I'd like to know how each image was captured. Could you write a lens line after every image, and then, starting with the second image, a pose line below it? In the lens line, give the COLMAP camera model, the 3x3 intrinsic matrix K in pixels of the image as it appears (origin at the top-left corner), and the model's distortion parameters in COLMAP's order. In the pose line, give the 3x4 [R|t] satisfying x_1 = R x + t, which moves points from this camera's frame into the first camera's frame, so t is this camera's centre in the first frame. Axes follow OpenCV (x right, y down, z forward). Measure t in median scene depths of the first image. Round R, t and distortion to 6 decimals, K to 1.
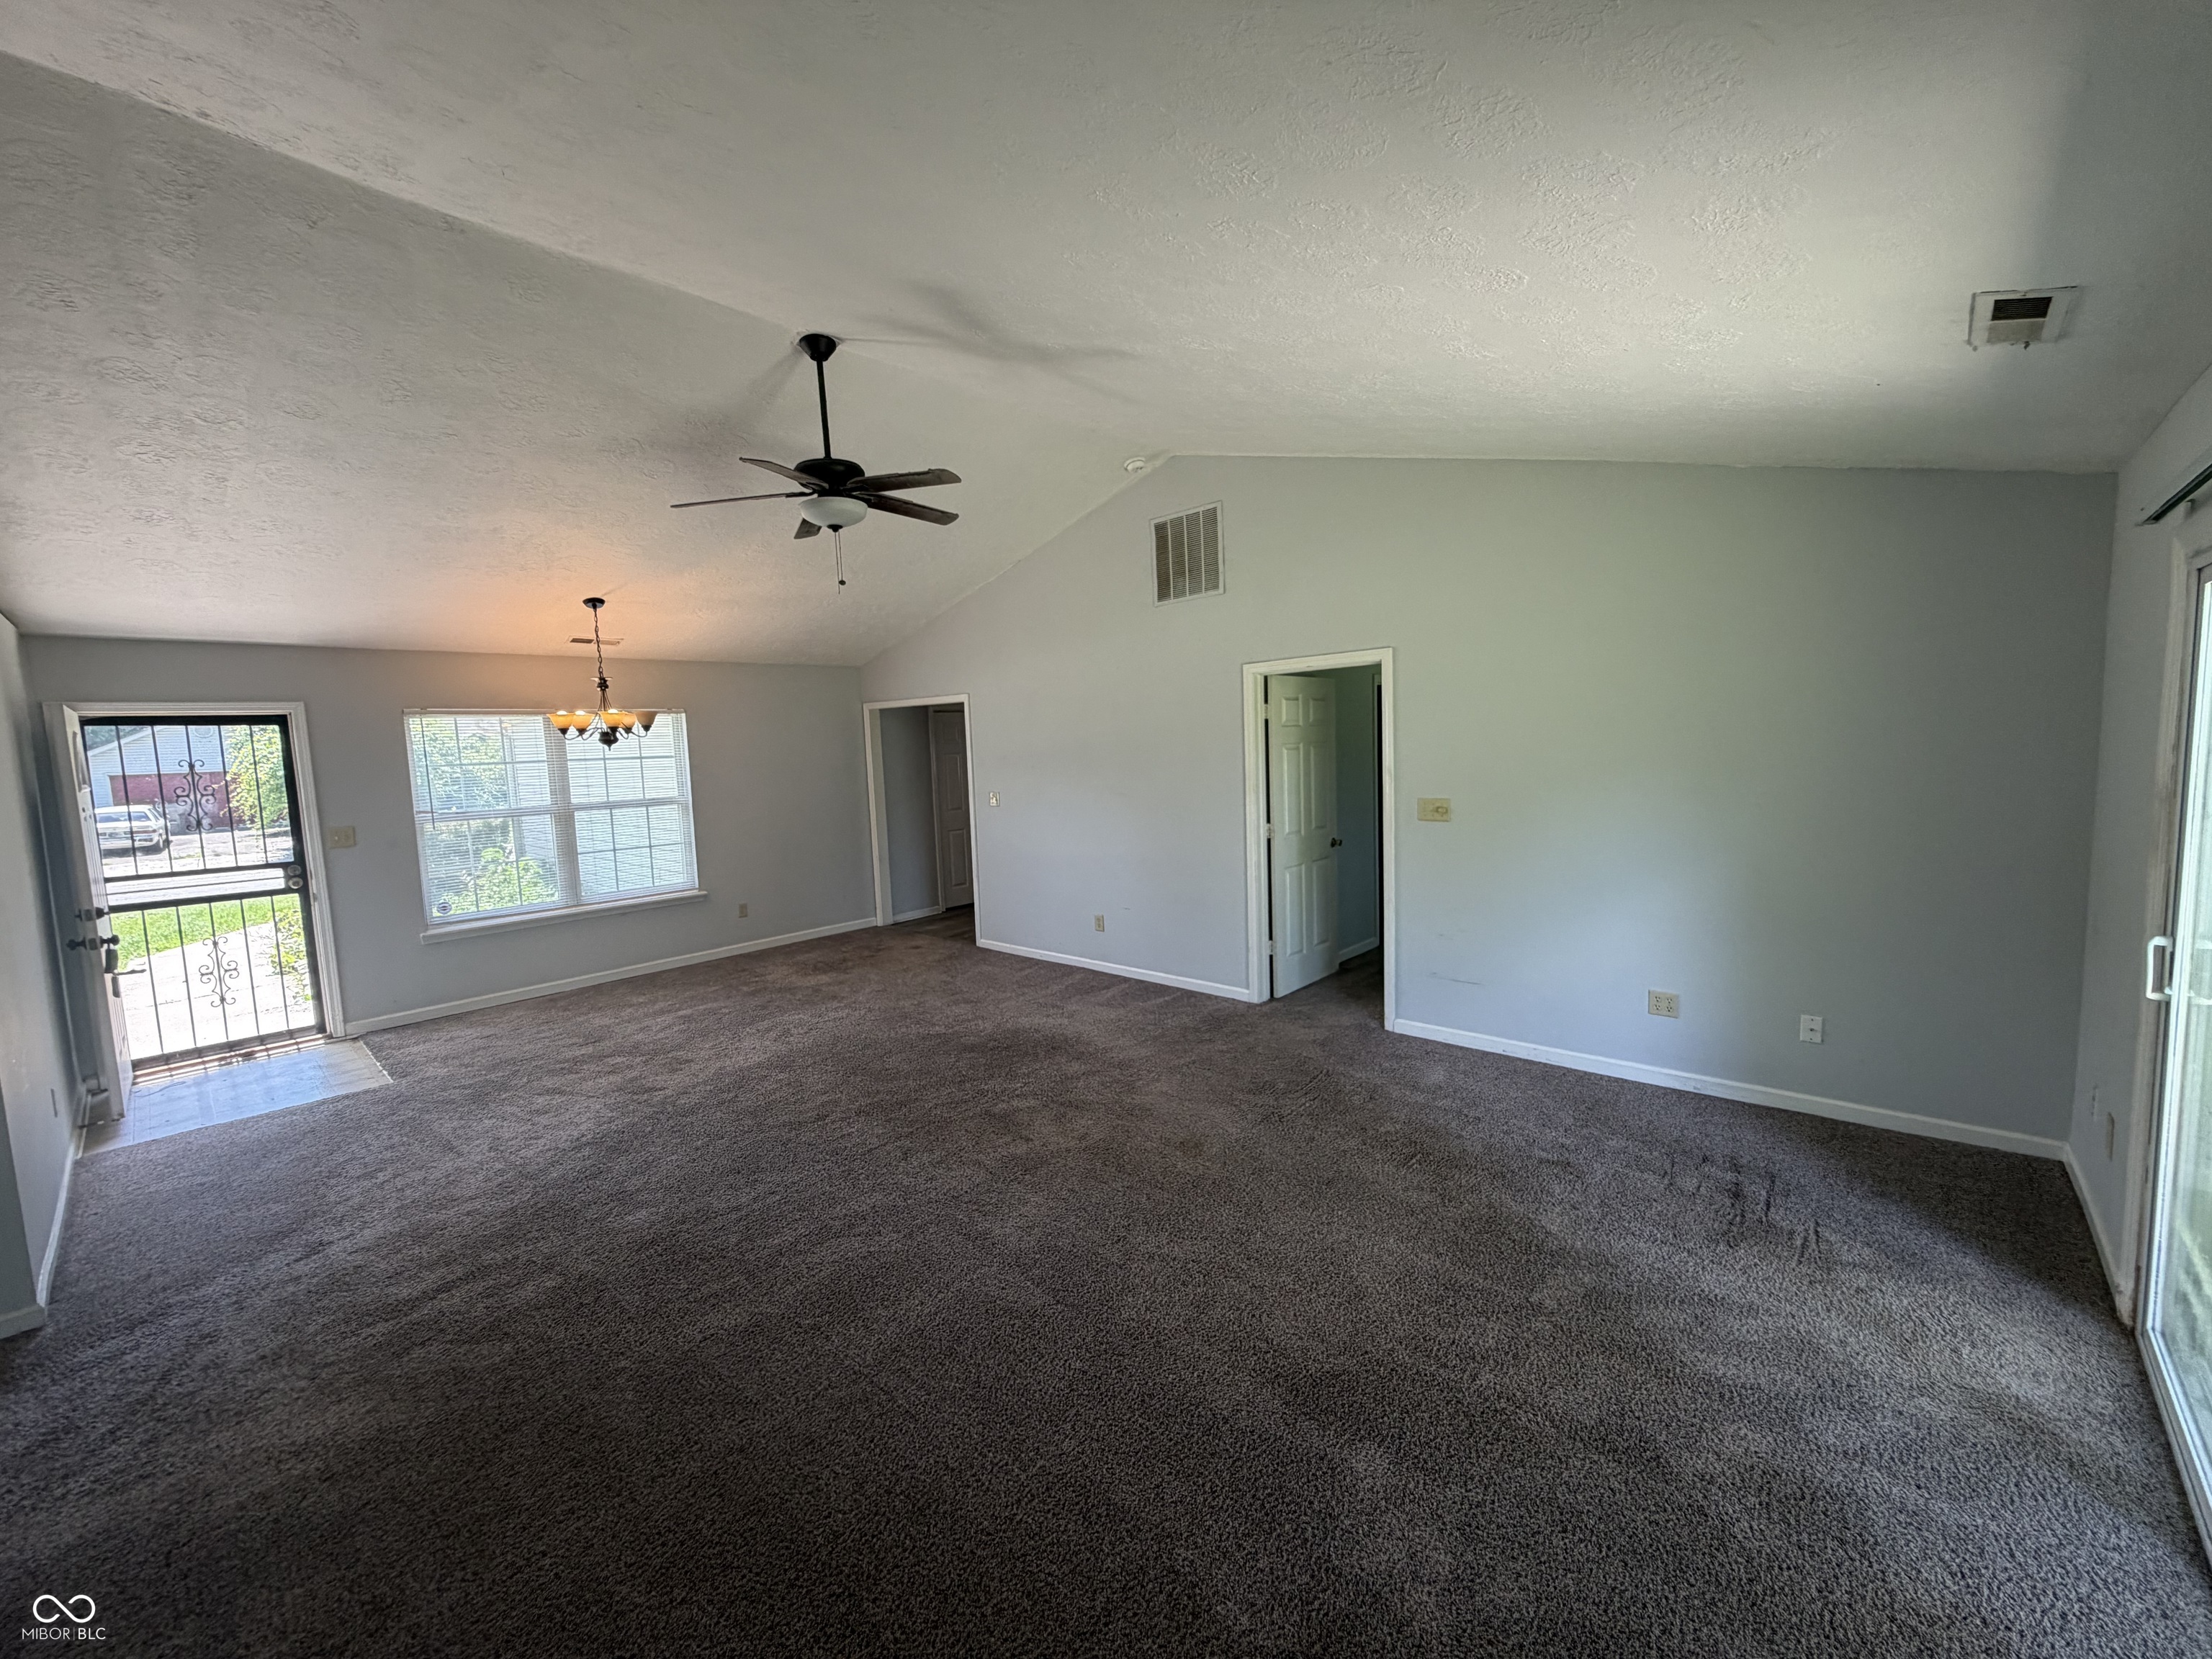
lens RADIAL K [[880.1, 0, 1097.0], [0, 880.1, 825.0], [0, 0, 1]] dist [-0.003009, -0.000137]
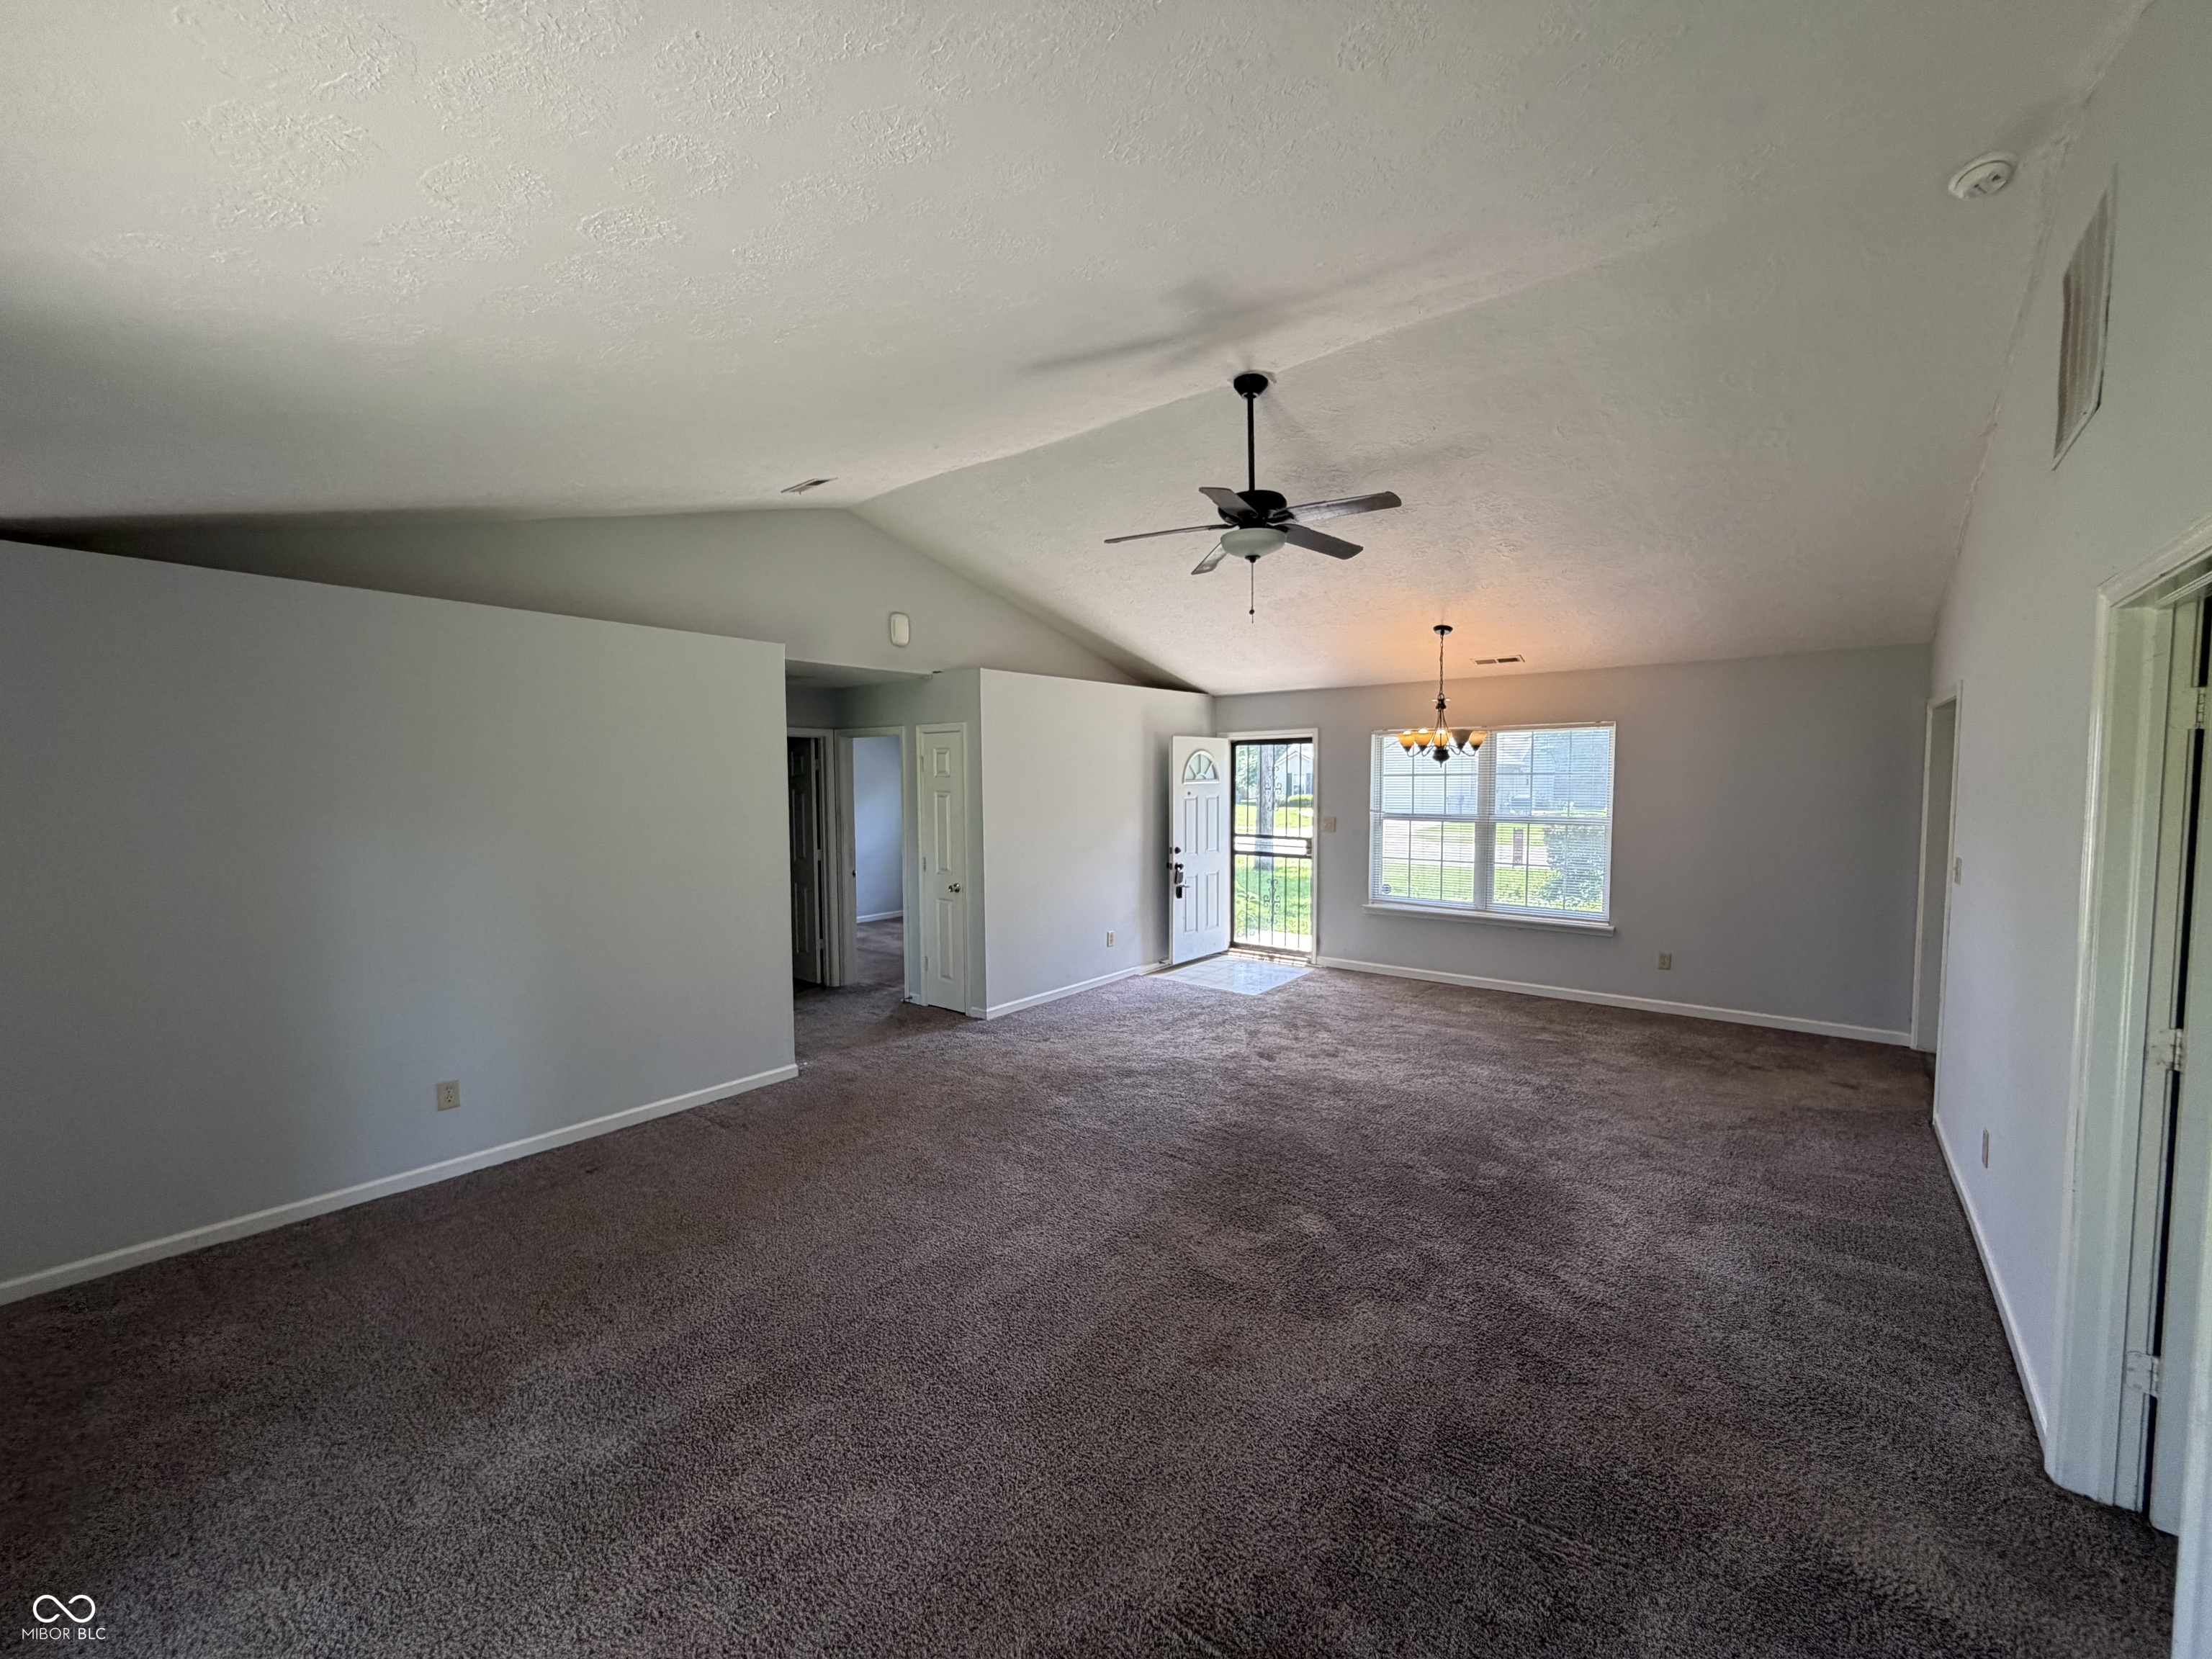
lens RADIAL K [[880.1, 0, 1097.0], [0, 880.1, 825.0], [0, 0, 1]] dist [-0.003009, -0.000137]
pose [[0.067389, 0.096274, -0.993071, 0.509854], [-0.090151, 0.991850, 0.090038, -0.077320], [0.993646, 0.083459, 0.075519, 0.540593]]
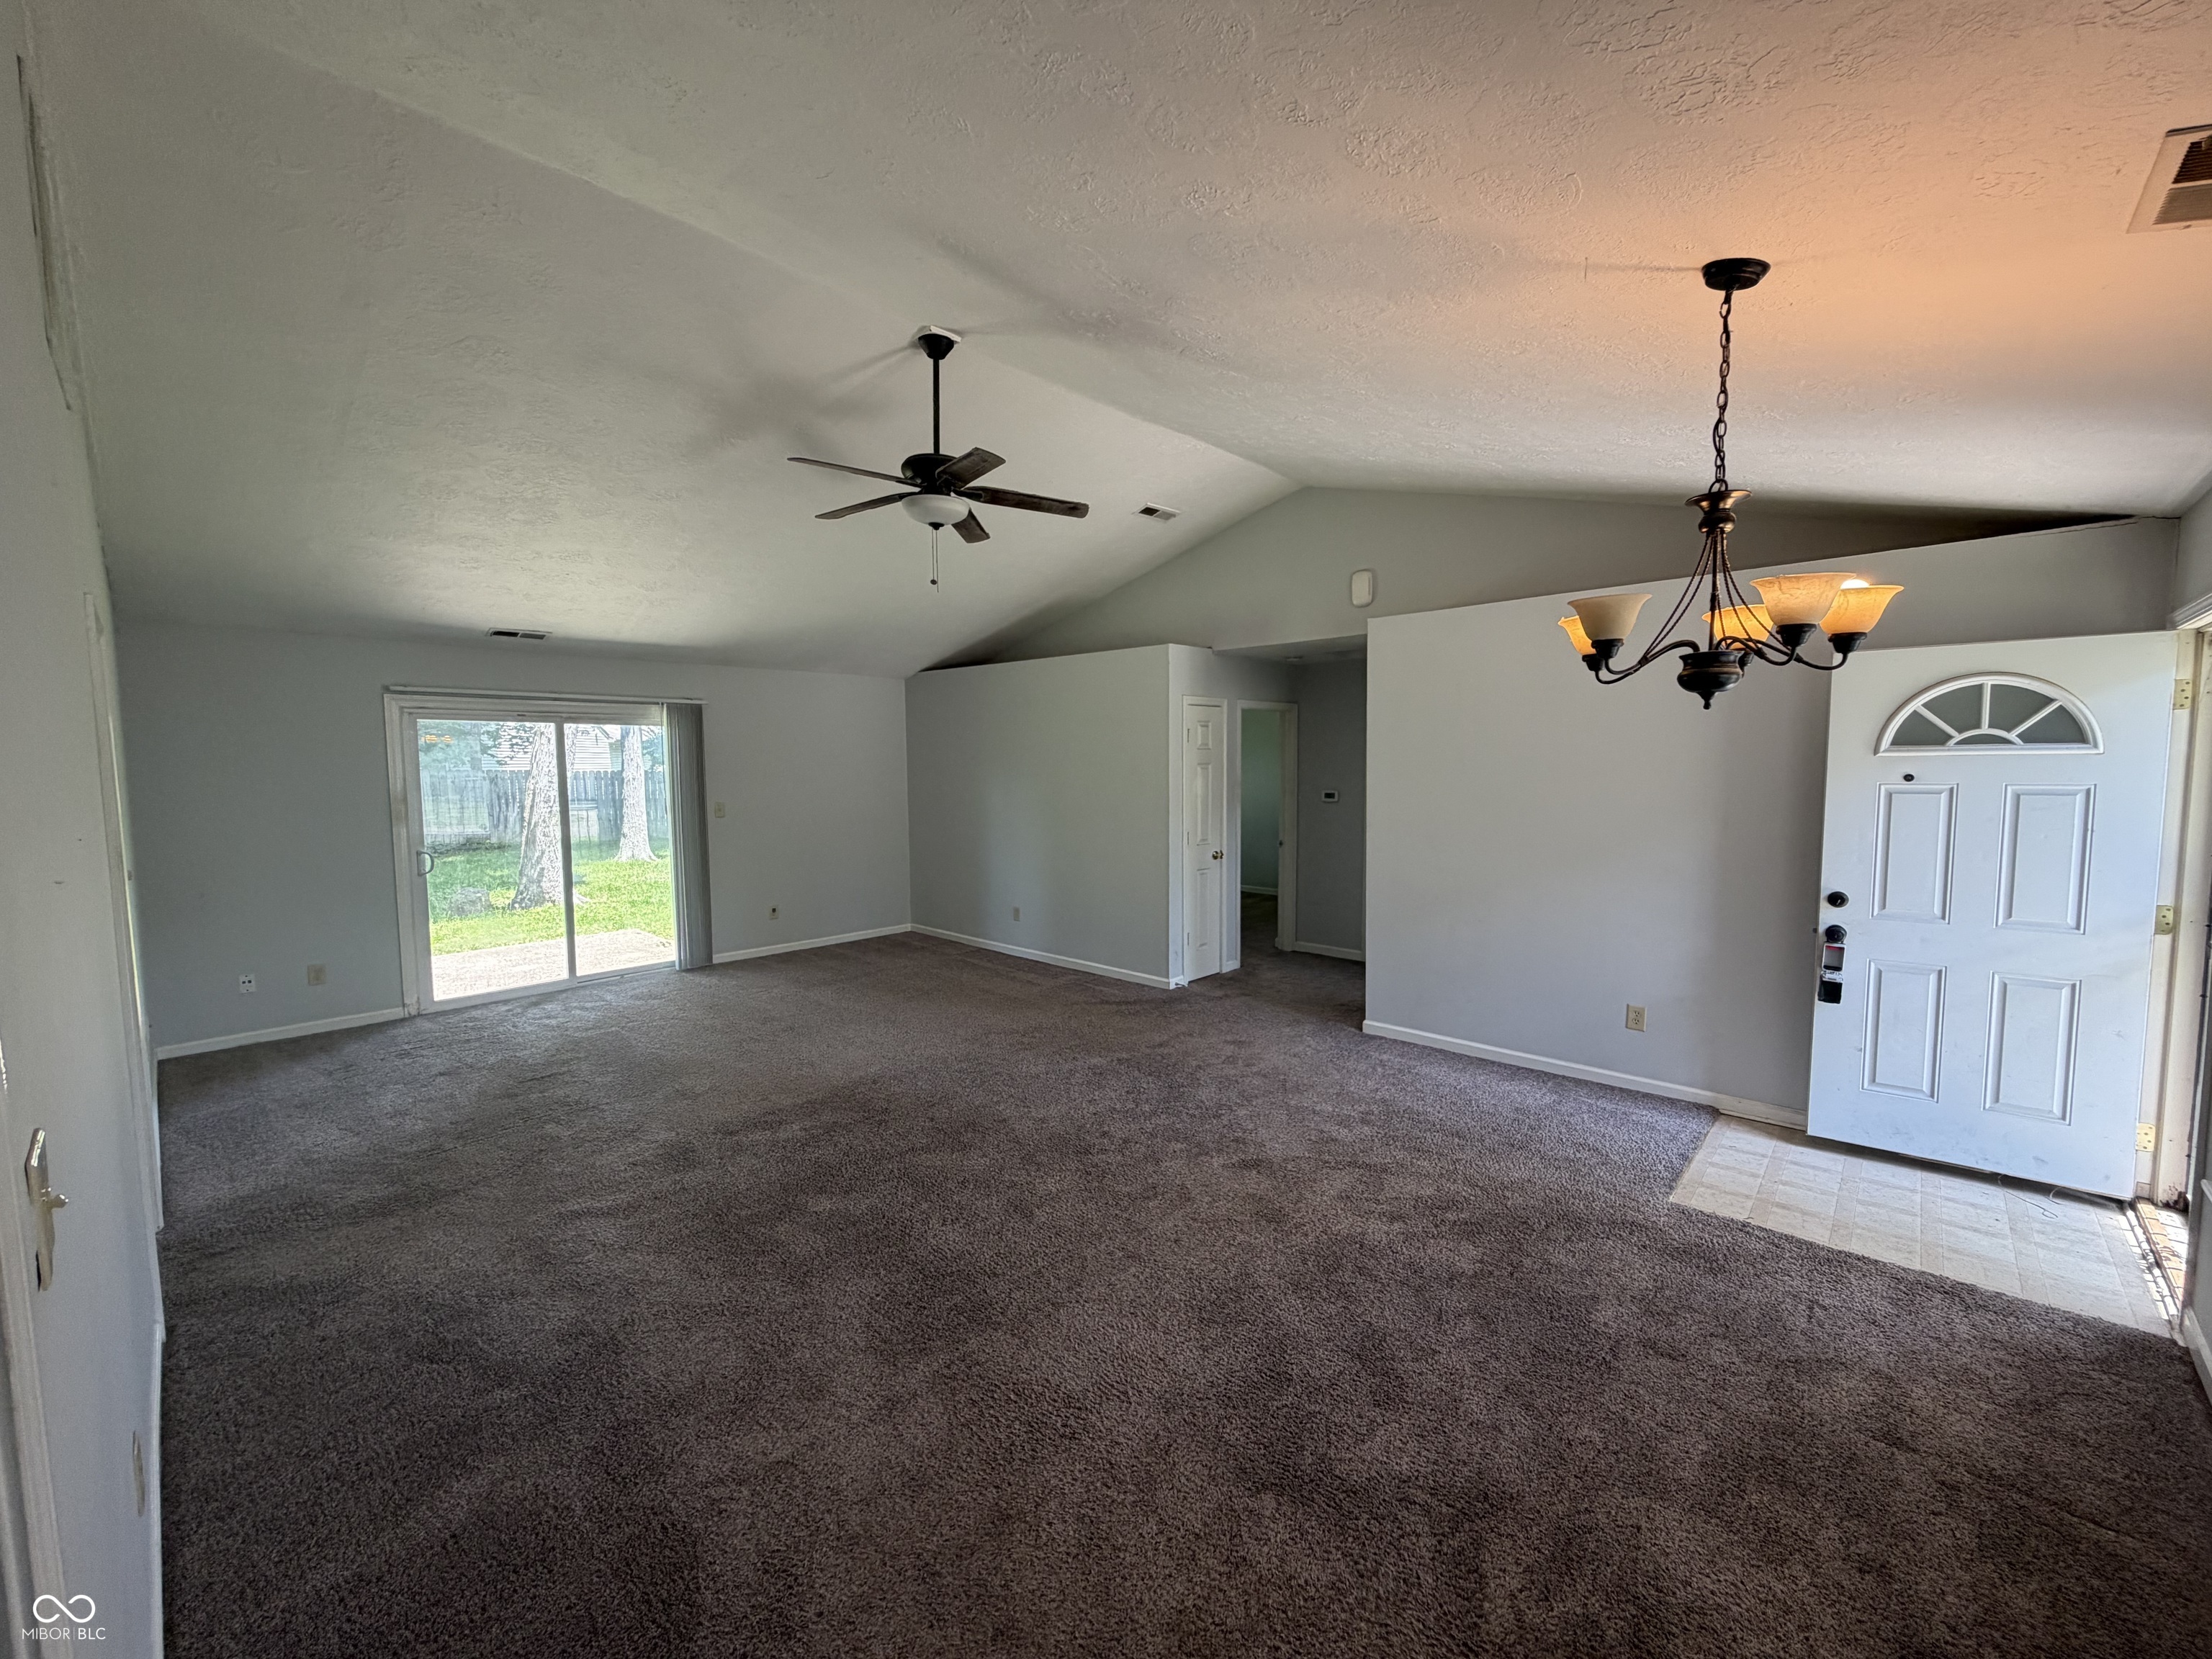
lens RADIAL K [[880.1, 0, 1097.0], [0, 880.1, 825.0], [0, 0, 1]] dist [-0.003009, -0.000137]
pose [[-0.998803, 0.048413, 0.006940, -0.330223], [0.048894, 0.984911, 0.166009, -0.114945], [0.001201, 0.166149, -0.986100, 1.428288]]
